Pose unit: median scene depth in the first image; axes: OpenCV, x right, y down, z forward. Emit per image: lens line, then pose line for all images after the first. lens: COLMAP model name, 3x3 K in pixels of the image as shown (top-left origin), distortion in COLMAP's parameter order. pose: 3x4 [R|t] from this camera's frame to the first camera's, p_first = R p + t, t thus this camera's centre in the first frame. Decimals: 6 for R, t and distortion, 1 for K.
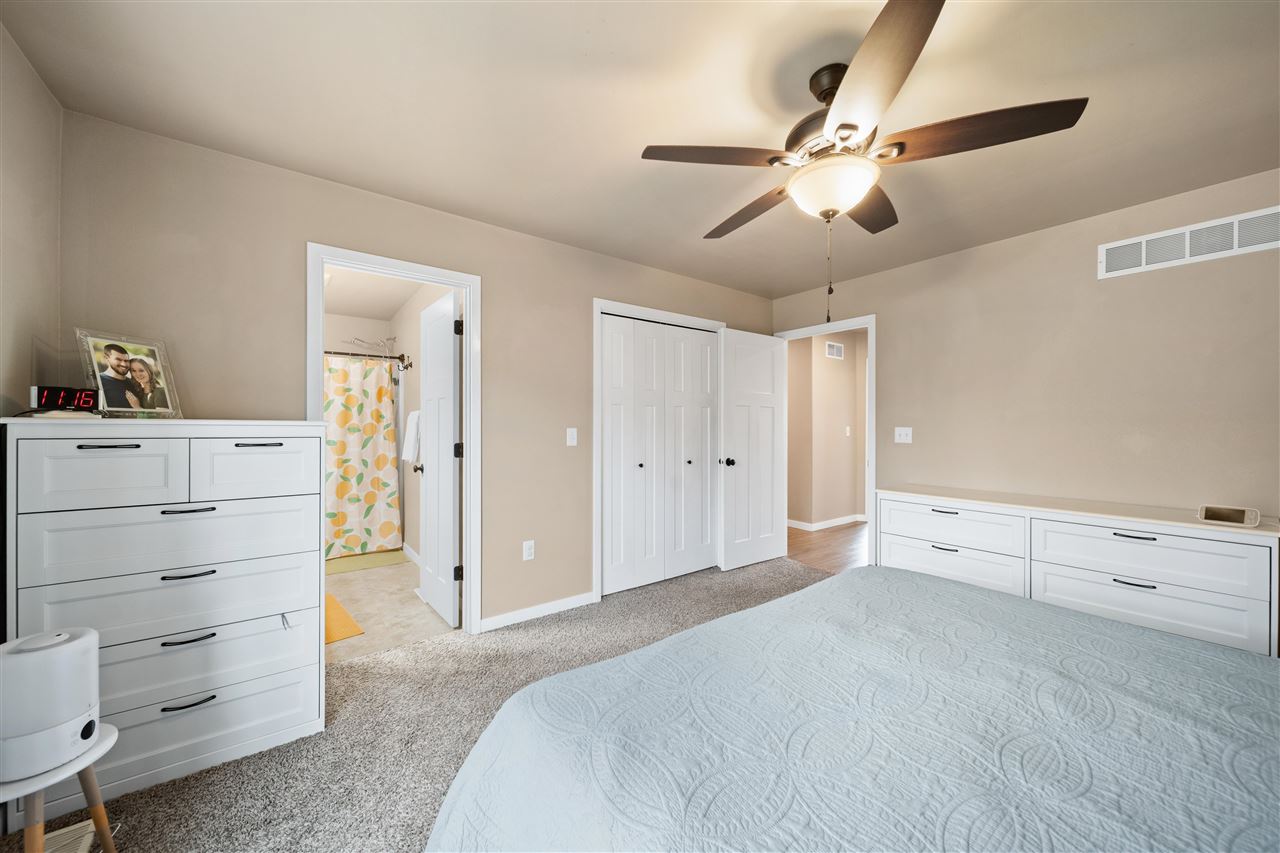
lens RADIAL K [[457.2, 0, 632.1], [0, 457.2, 425.5], [0, 0, 1]] dist [-0.002085, -0.000197]
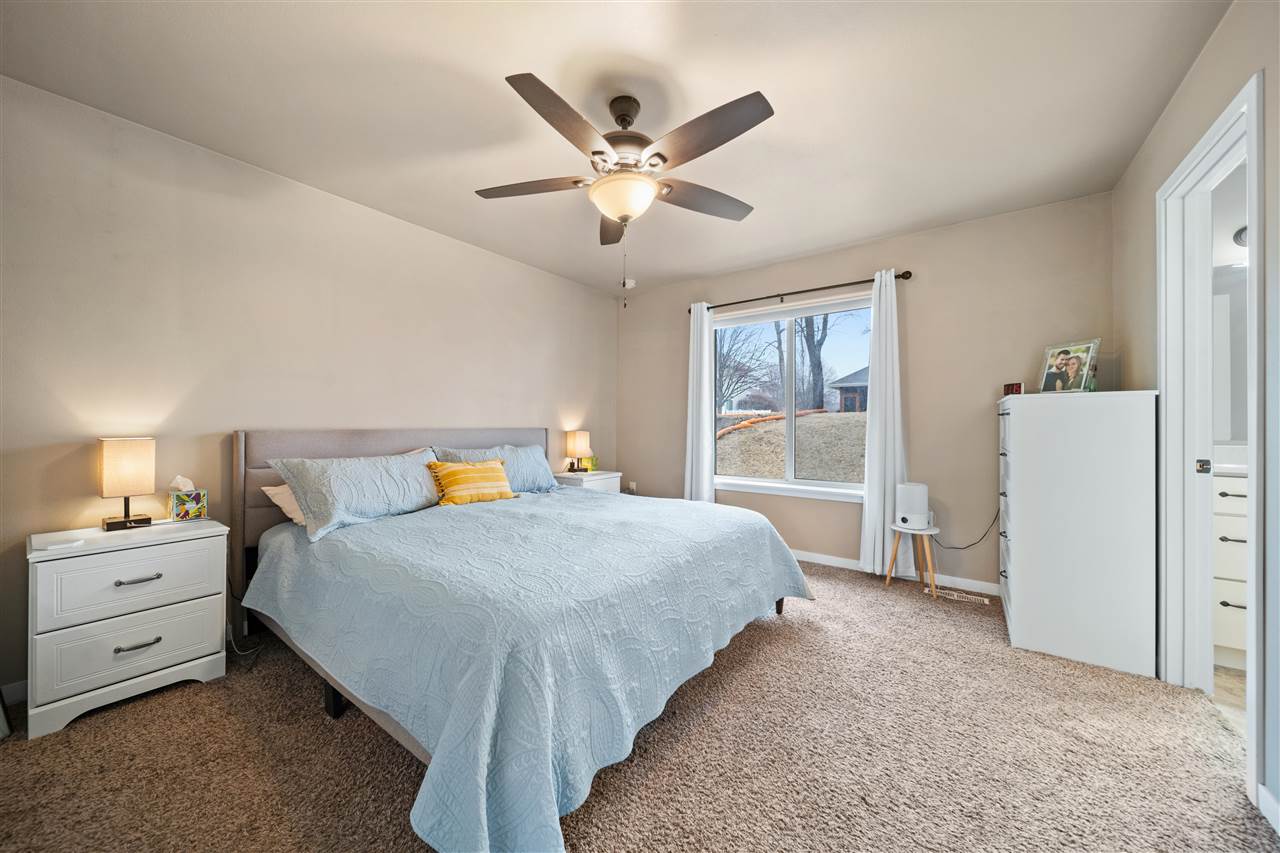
lens RADIAL K [[457.2, 0, 632.1], [0, 457.2, 425.5], [0, 0, 1]] dist [-0.002085, -0.000197]
pose [[-0.960059, -0.001350, -0.279796, 0.708099], [-0.000036, 0.999989, -0.004702, 0.086018], [0.279799, -0.004504, -0.960048, 2.049986]]
